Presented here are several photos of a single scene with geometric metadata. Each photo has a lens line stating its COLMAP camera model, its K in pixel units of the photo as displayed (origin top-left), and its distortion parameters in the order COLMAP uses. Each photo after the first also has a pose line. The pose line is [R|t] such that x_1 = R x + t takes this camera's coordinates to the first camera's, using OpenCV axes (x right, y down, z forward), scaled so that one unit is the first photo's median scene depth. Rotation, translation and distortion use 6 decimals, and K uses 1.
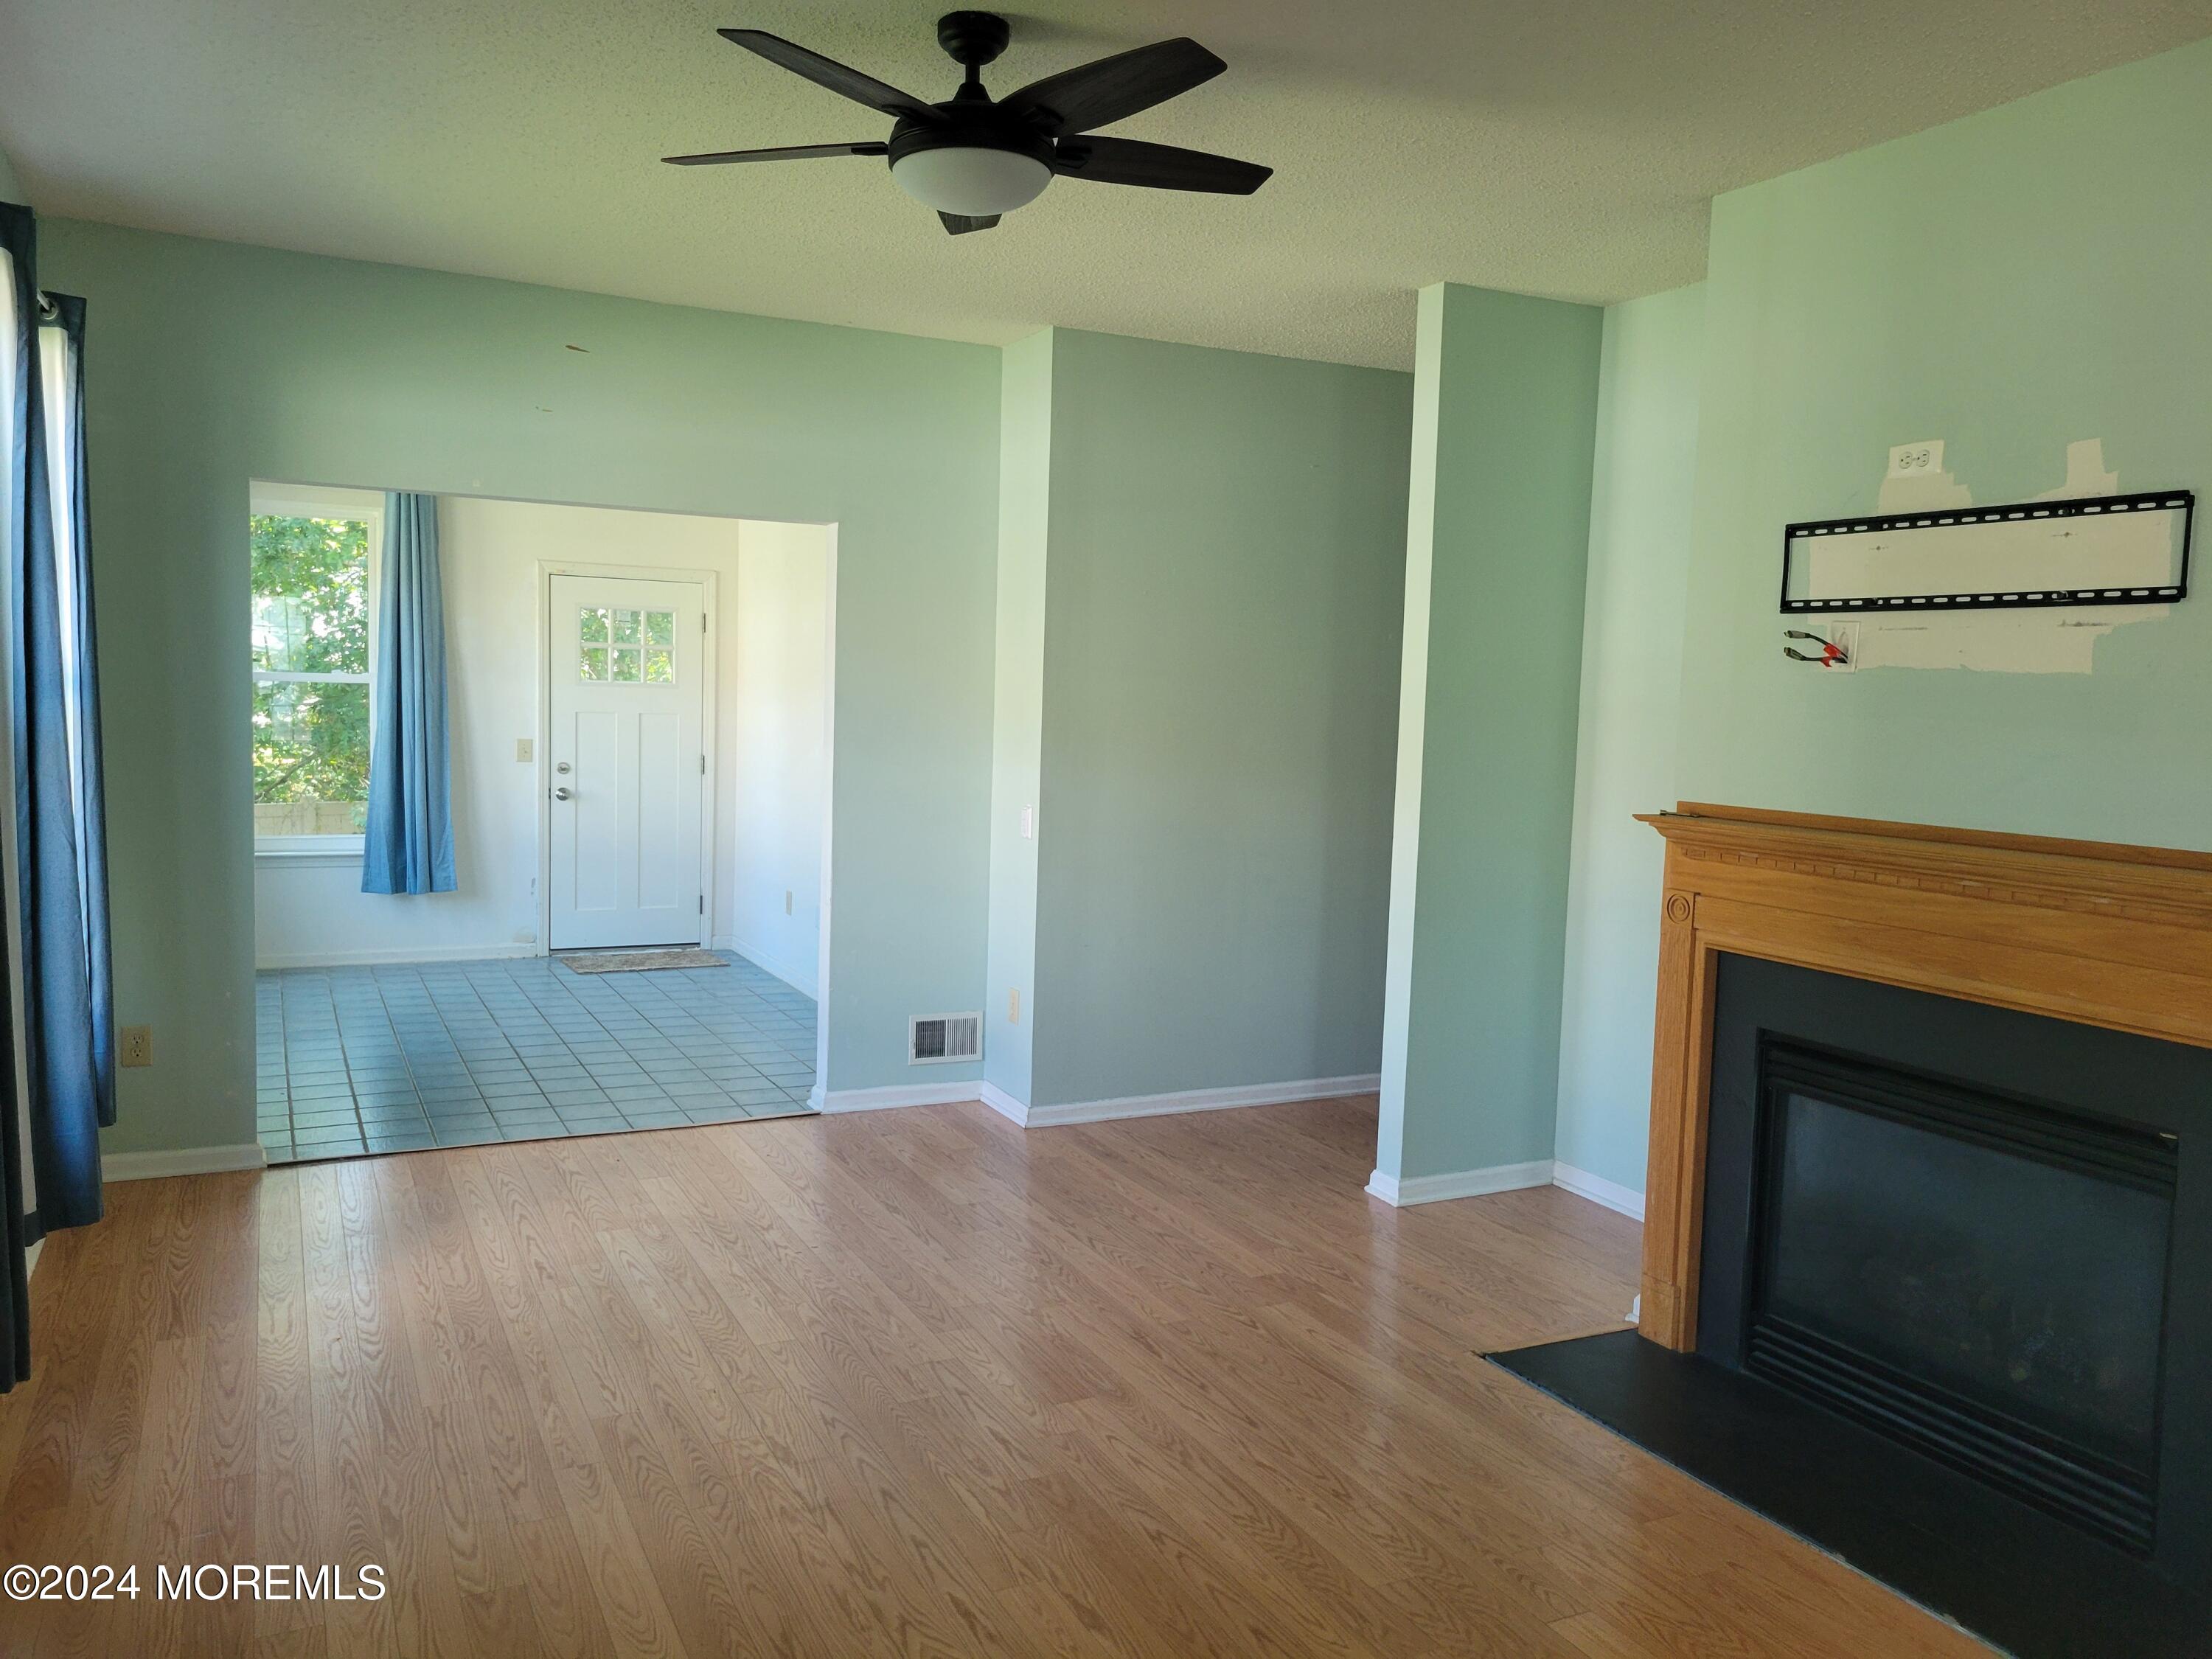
lens RADIAL K [[1673.7, 0, 1103.9], [0, 1673.7, 828.3], [0, 0, 1]] dist [0.056607, -0.041080]
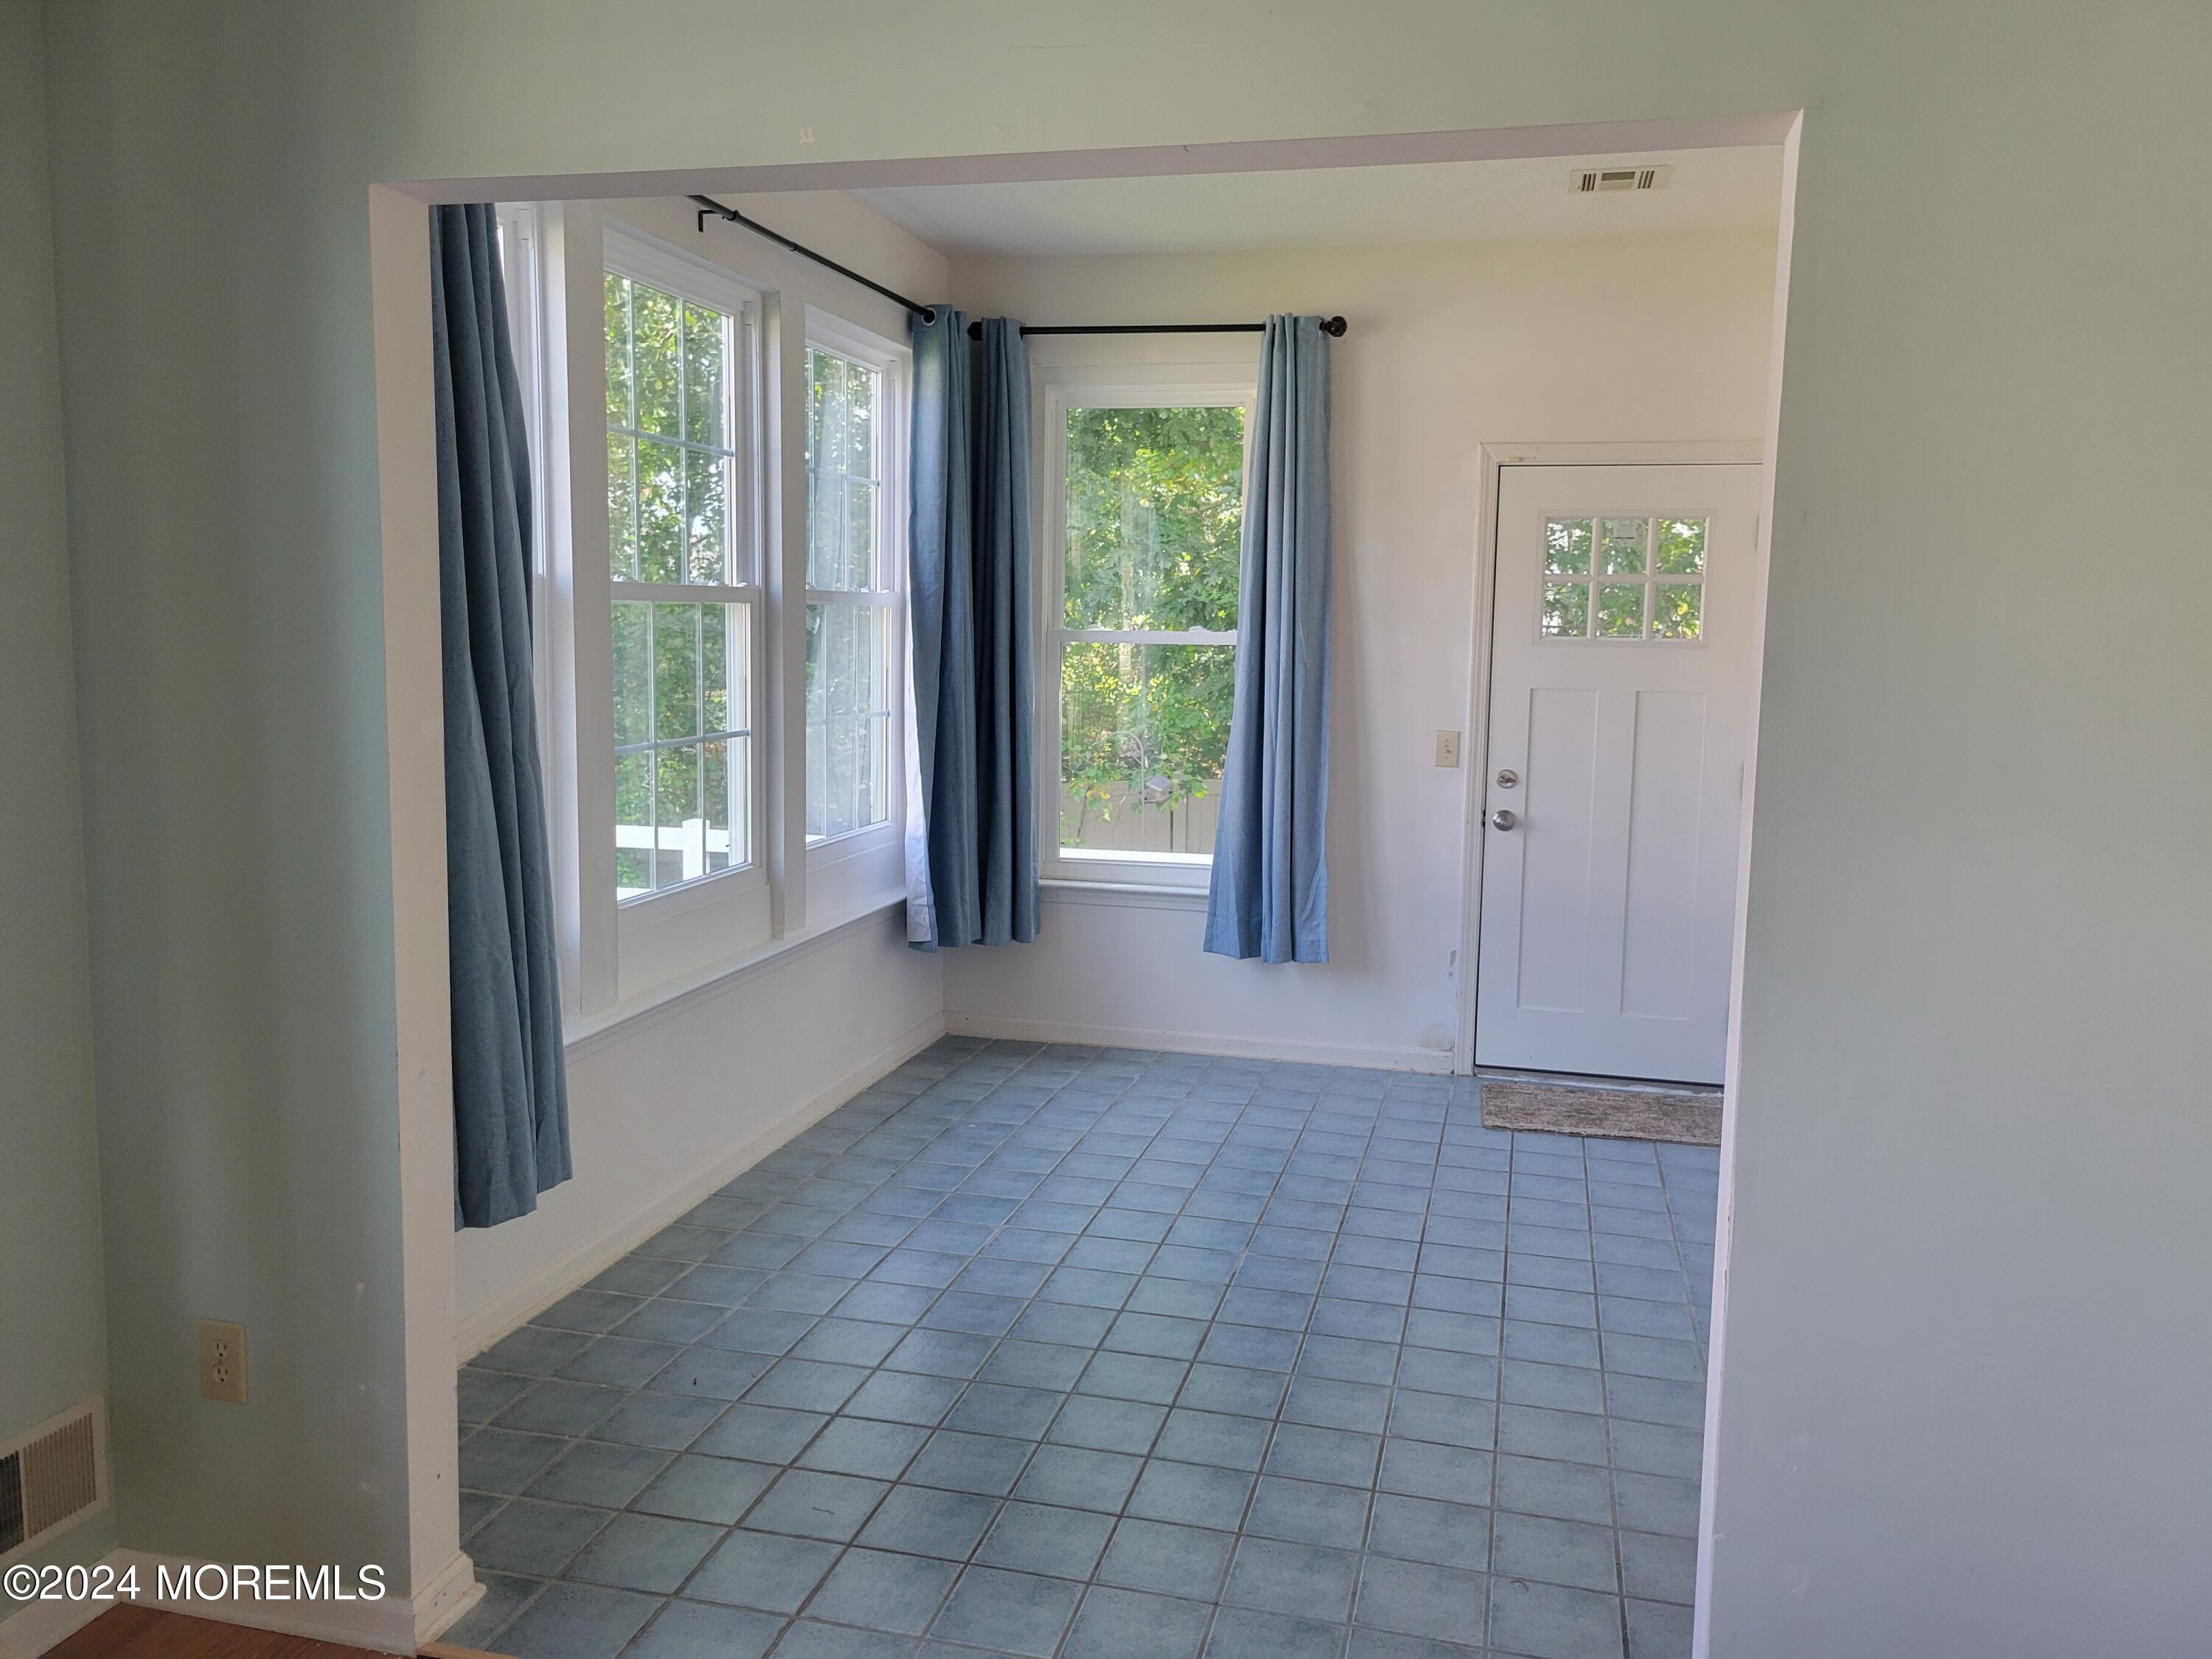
lens RADIAL K [[1673.7, 0, 1110.7], [0, 1673.7, 819.8], [0, 0, 1]] dist [0.056607, -0.041080]
pose [[0.759511, 0.059399, -0.647777, -0.030309], [-0.051197, 0.998192, 0.031504, -0.033123], [0.648477, 0.009237, 0.761178, 0.437388]]
